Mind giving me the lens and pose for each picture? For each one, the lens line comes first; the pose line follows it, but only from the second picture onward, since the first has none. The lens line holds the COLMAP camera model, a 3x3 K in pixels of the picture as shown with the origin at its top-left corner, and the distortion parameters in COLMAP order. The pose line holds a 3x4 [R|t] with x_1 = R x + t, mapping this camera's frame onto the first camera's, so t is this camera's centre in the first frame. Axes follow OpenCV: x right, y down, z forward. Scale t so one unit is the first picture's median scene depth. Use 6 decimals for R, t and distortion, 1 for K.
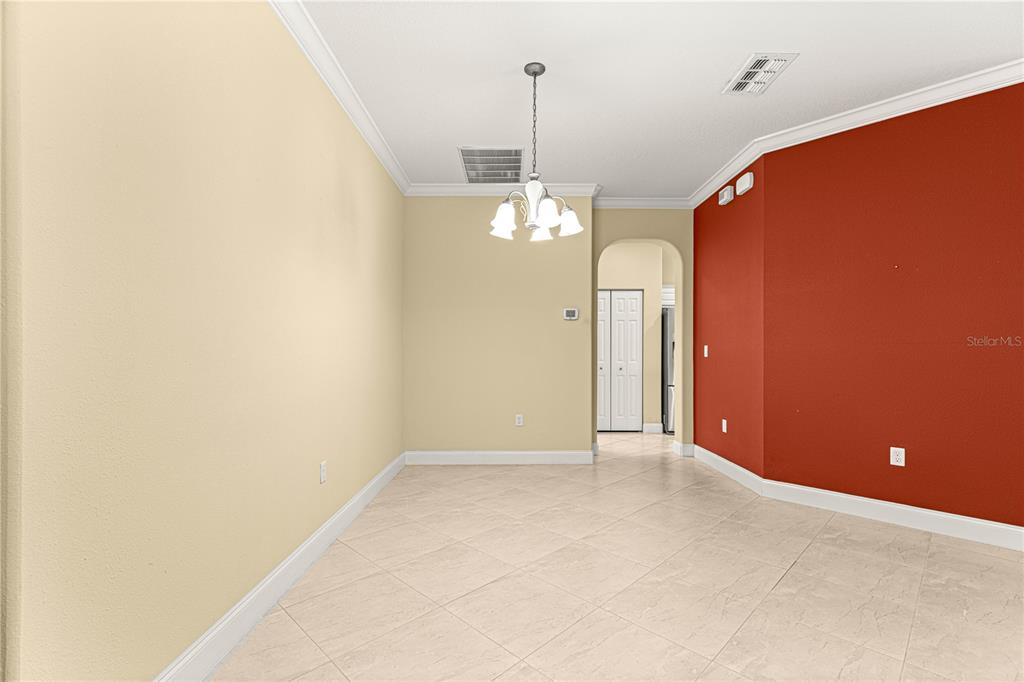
lens RADIAL K [[458.7, 0, 509.6], [0, 458.7, 347.5], [0, 0, 1]] dist [0.001965, -0.000510]
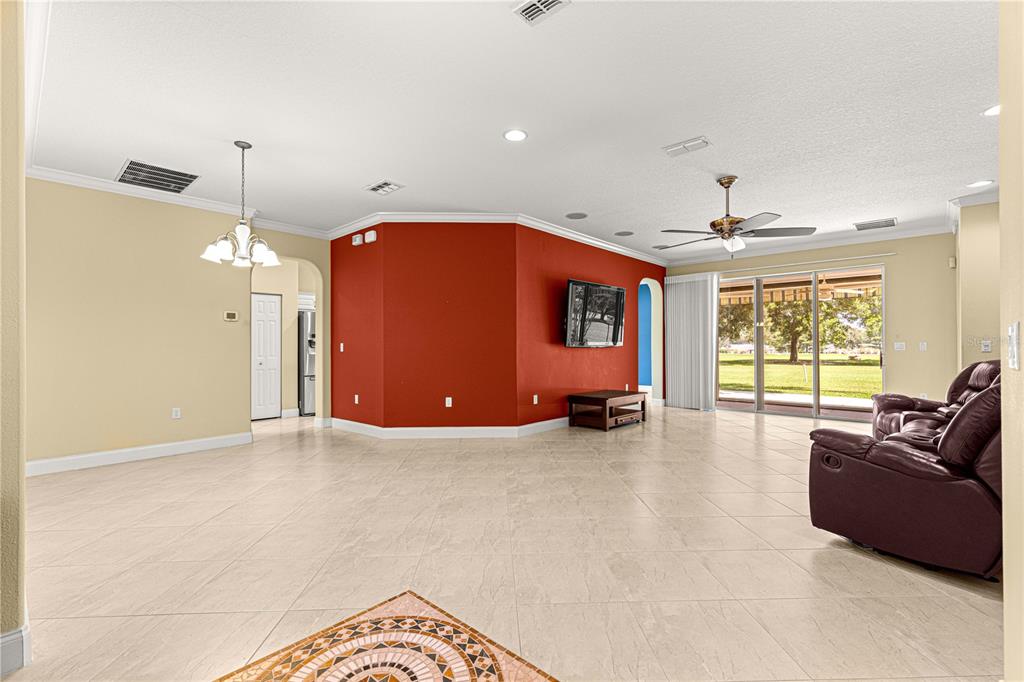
lens RADIAL K [[458.7, 0, 513.0], [0, 458.7, 343.8], [0, 0, 1]] dist [0.001965, -0.000510]
pose [[0.675932, -0.002853, 0.736959, -0.251246], [0.002738, 0.999995, 0.001361, -0.002833], [-0.736959, 0.001098, 0.675937, -0.322750]]
